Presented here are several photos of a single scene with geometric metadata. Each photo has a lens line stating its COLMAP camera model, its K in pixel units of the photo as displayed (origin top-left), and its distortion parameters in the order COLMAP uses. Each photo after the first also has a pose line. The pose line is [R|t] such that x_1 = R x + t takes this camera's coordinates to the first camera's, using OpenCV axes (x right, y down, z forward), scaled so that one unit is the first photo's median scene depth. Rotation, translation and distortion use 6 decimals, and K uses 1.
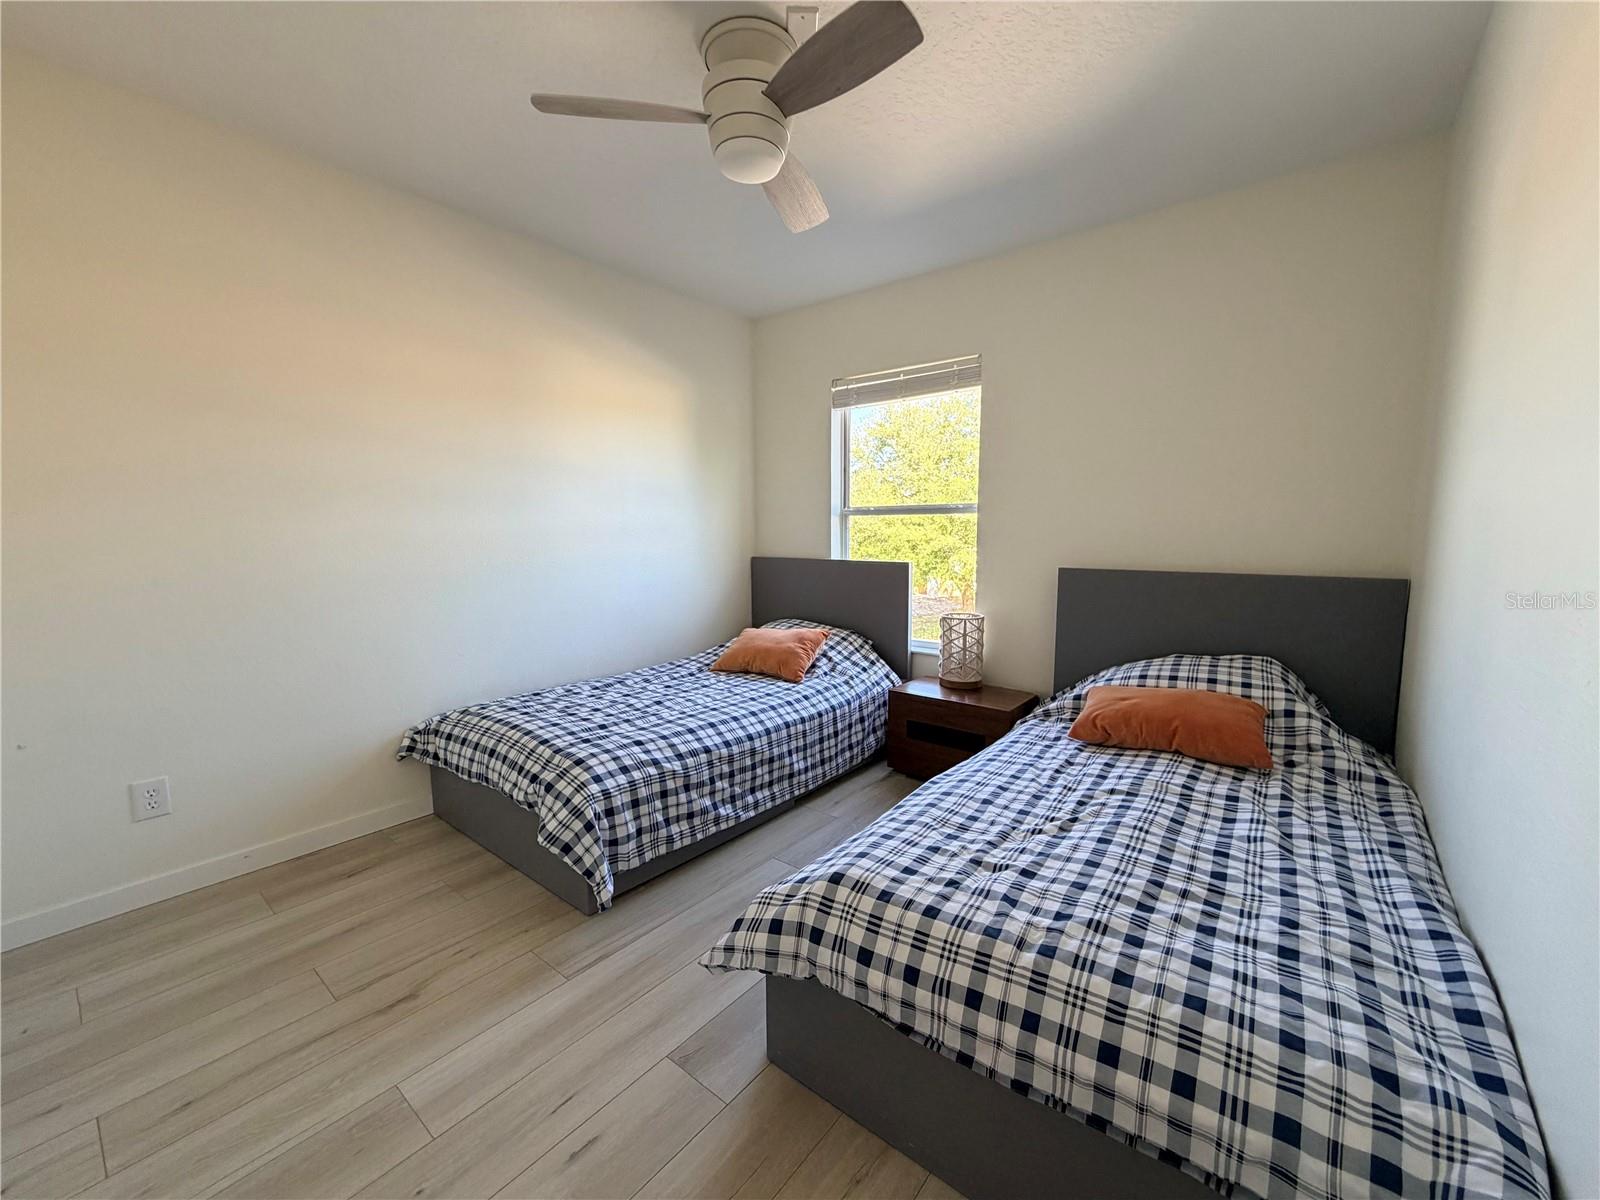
lens RADIAL K [[638.8, 0, 795.1], [0, 638.8, 603.2], [0, 0, 1]] dist [-0.000112, 0.000332]
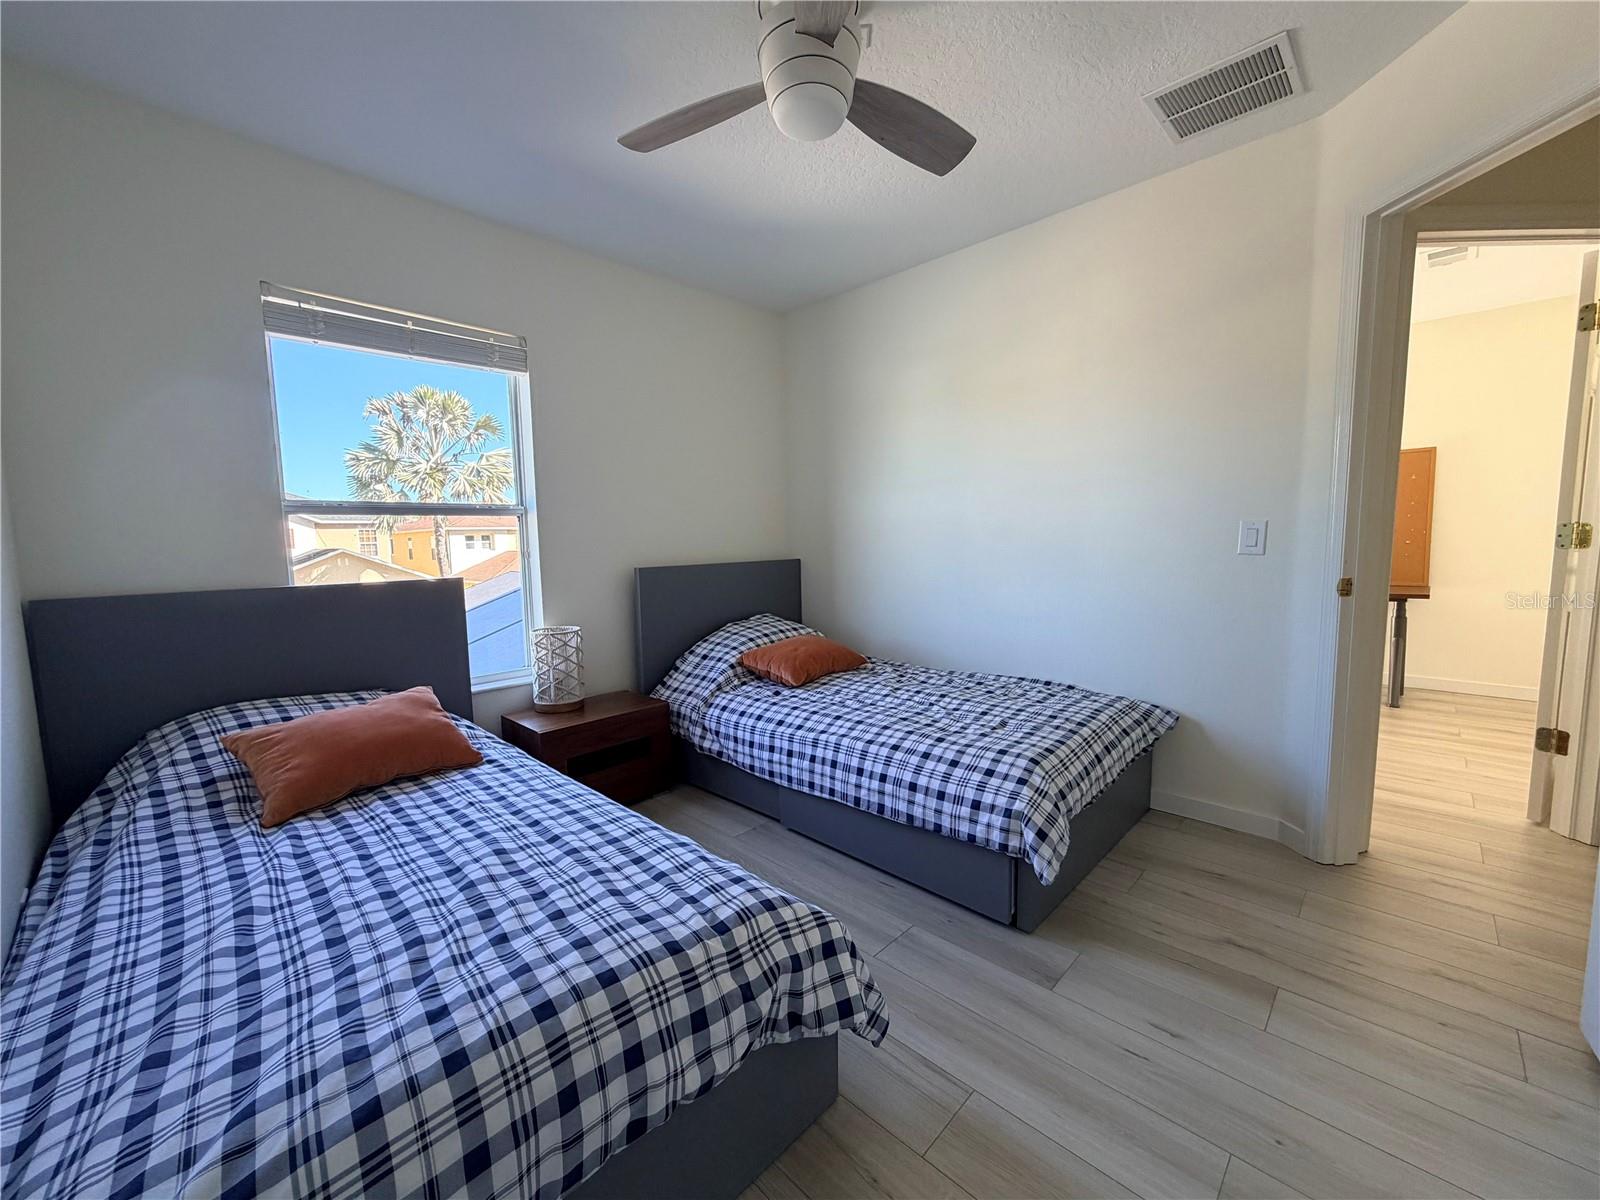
lens RADIAL K [[638.8, 0, 795.1], [0, 638.8, 603.2], [0, 0, 1]] dist [-0.000112, 0.000332]
pose [[0.090899, -0.101551, 0.990669, -0.604081], [0.137027, 0.986600, 0.088561, -0.052153], [-0.986388, 0.127698, 0.103596, 0.594409]]
